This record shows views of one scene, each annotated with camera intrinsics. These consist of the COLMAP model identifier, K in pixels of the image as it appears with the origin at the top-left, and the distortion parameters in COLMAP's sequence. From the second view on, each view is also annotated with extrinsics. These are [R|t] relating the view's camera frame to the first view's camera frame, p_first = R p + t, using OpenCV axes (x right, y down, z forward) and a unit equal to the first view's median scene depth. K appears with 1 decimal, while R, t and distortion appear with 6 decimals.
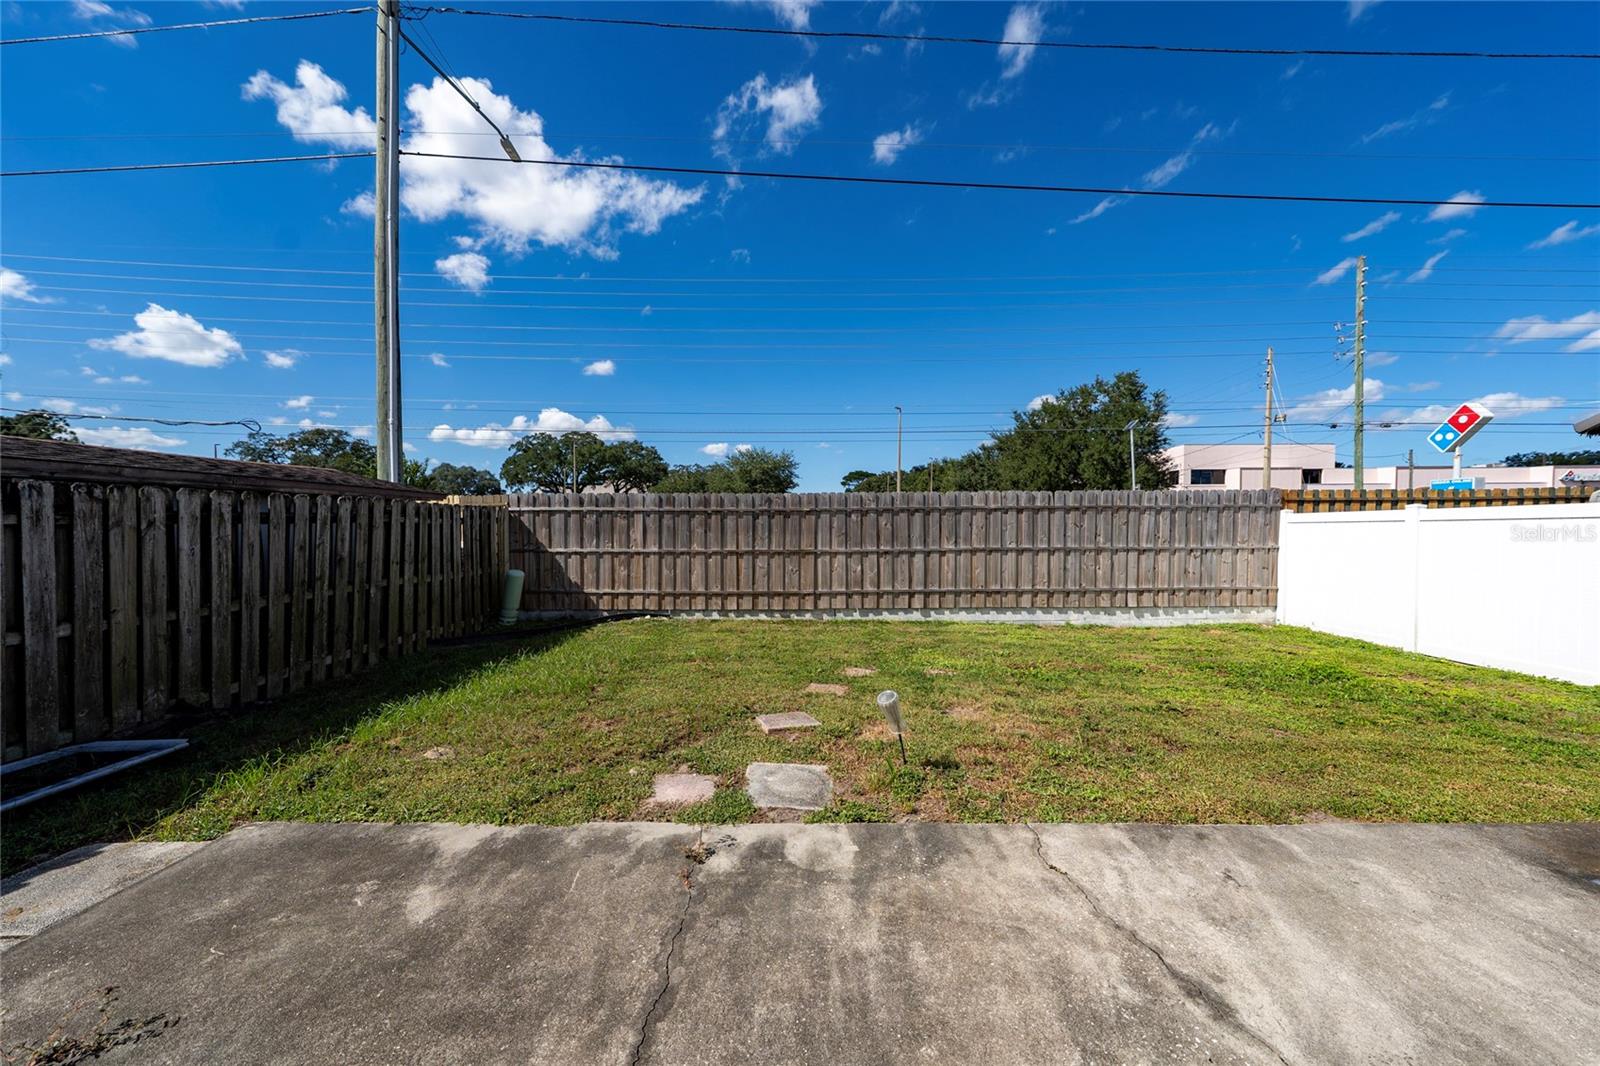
lens RADIAL K [[548.6, 0, 808.1], [0, 548.6, 542.7], [0, 0, 1]] dist [-0.001884, -0.000312]
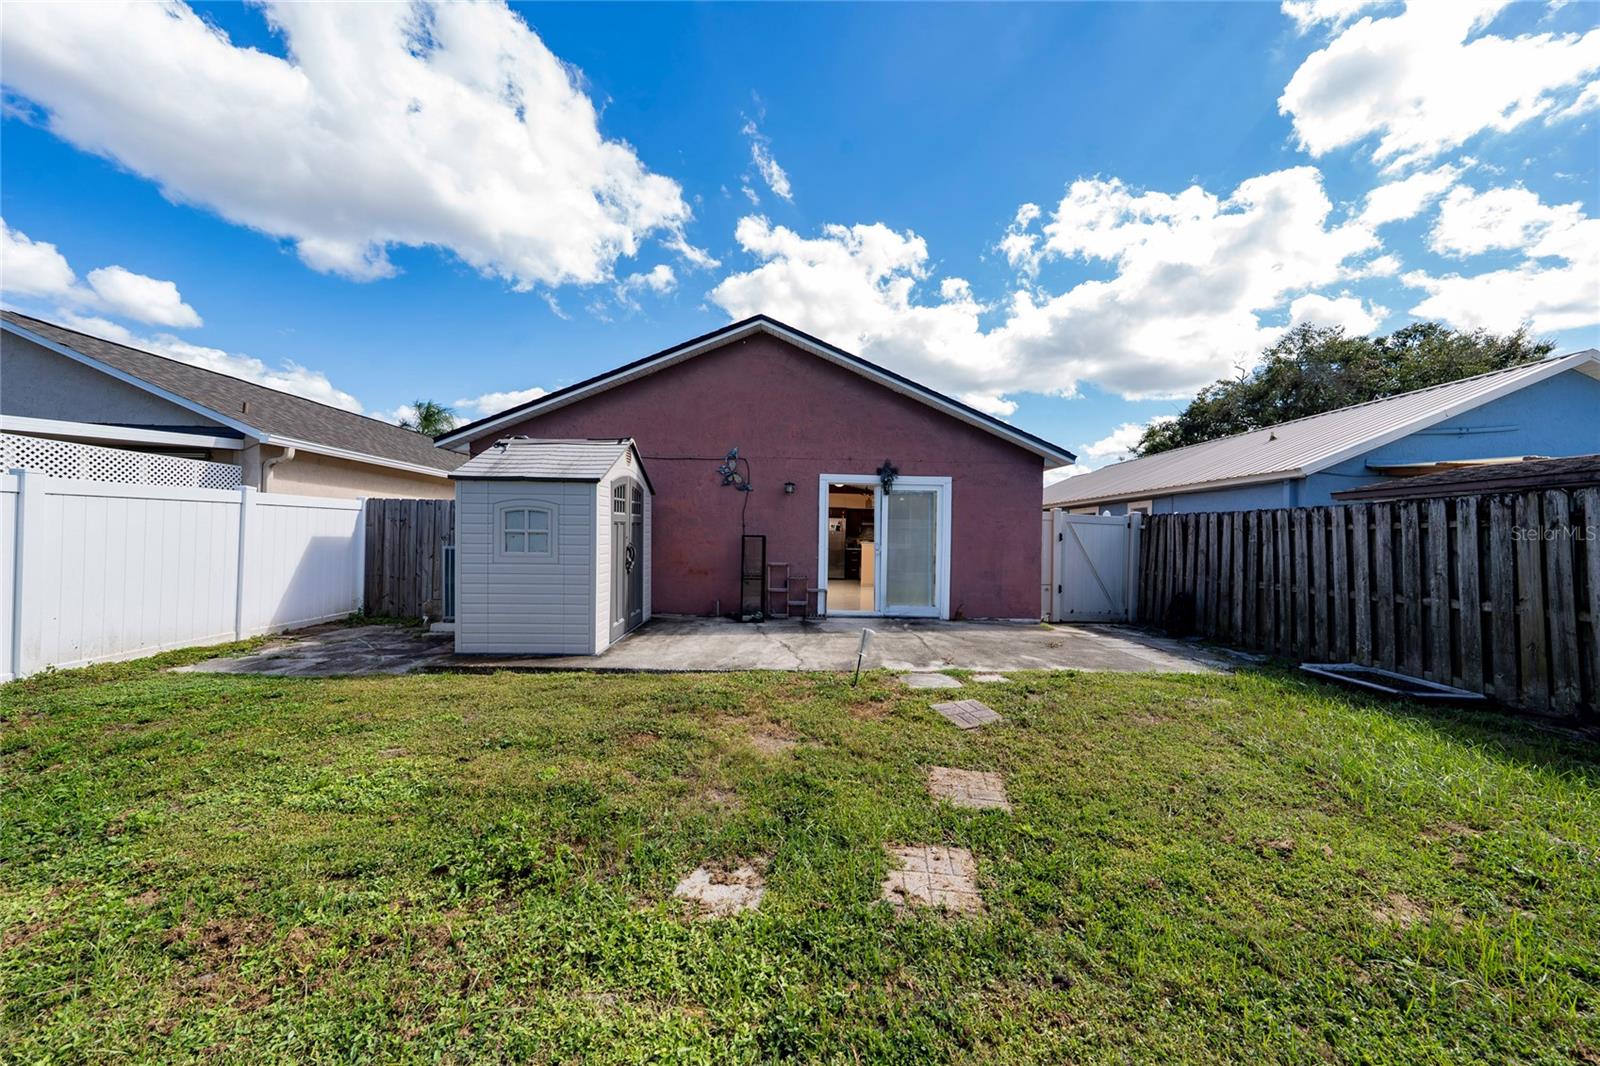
lens RADIAL K [[548.6, 0, 799.8], [0, 548.6, 529.6], [0, 0, 1]] dist [-0.001884, -0.000312]
pose [[-0.999646, -0.008100, -0.025350, 0.064767], [-0.008602, 0.999768, 0.019741, -0.007315], [0.025184, 0.019952, -0.999484, 0.437722]]
